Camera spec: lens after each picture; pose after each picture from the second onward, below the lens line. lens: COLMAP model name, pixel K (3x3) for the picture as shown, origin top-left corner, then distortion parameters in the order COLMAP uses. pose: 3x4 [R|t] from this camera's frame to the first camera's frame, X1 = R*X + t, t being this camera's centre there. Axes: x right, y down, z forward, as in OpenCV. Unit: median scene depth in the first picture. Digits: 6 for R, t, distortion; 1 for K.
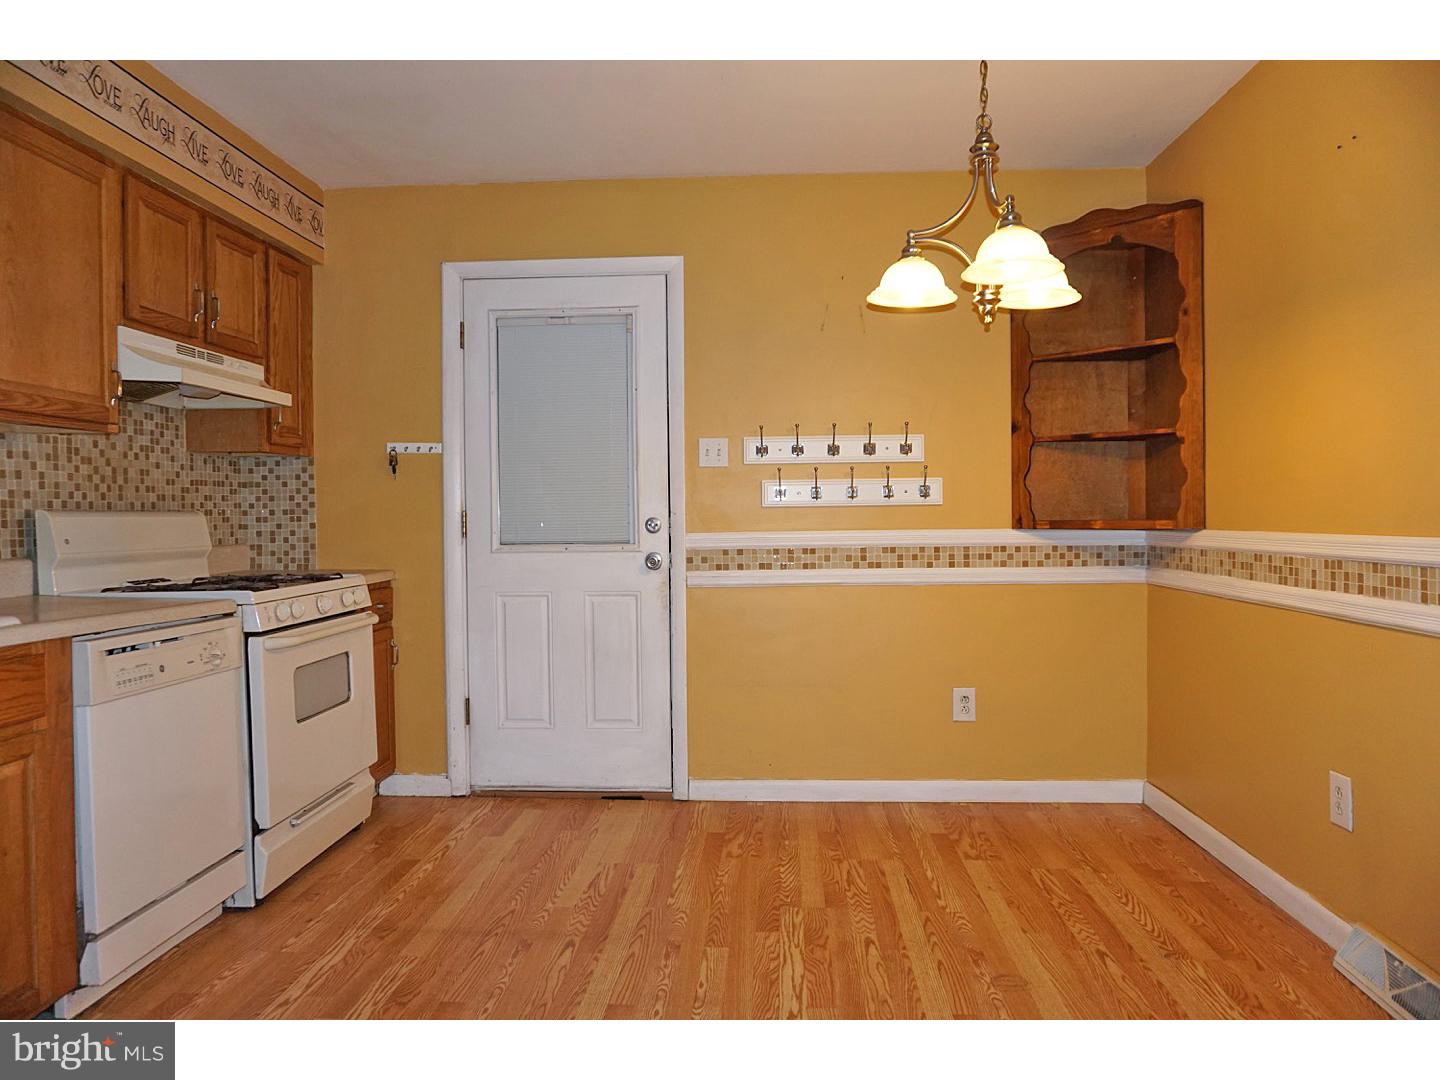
lens RADIAL K [[955.2, 0, 720.9], [0, 955.2, 538.2], [0, 0, 1]] dist [-0.048970, 0.031630]
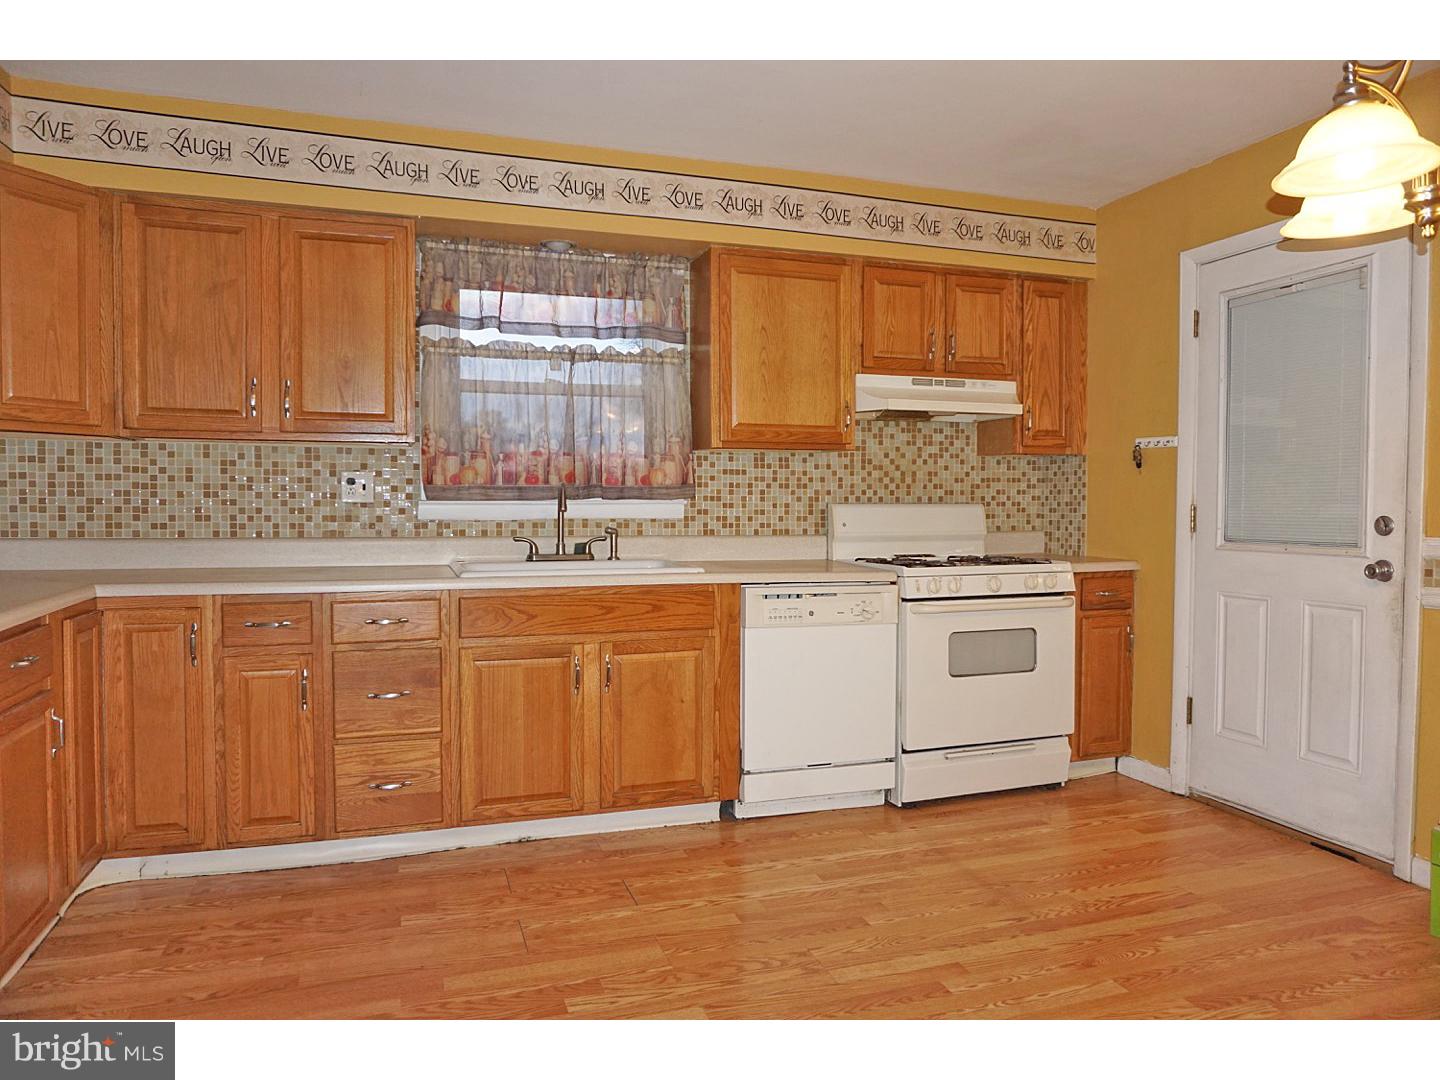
lens RADIAL K [[955.2, 0, 720.9], [0, 955.2, 538.2], [0, 0, 1]] dist [-0.048970, 0.031630]
pose [[0.377650, 0.042426, -0.924976, 0.513798], [-0.024795, 0.999055, 0.035700, -0.019909], [0.925617, 0.009452, 0.378345, 0.218767]]
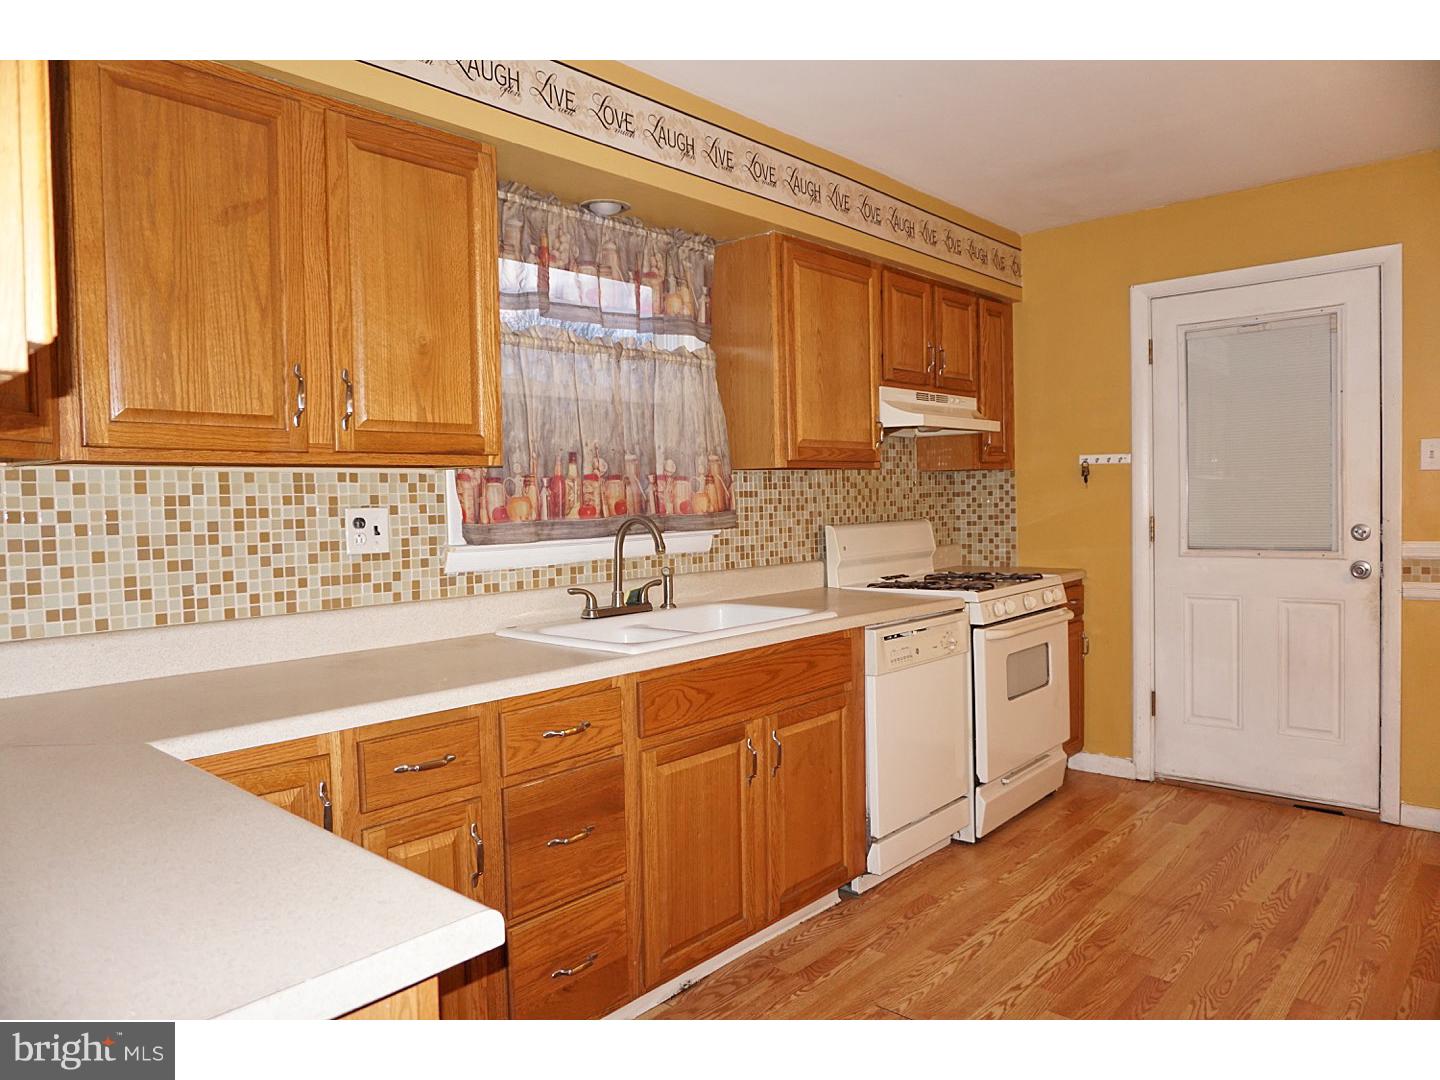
lens RADIAL K [[955.2, 0, 720.9], [0, 955.2, 538.2], [0, 0, 1]] dist [-0.048970, 0.031630]
pose [[0.780221, 0.014239, -0.625341, 0.020480], [0.004818, 0.999574, 0.028771, -0.043417], [0.625485, -0.025461, 0.779821, -0.154144]]
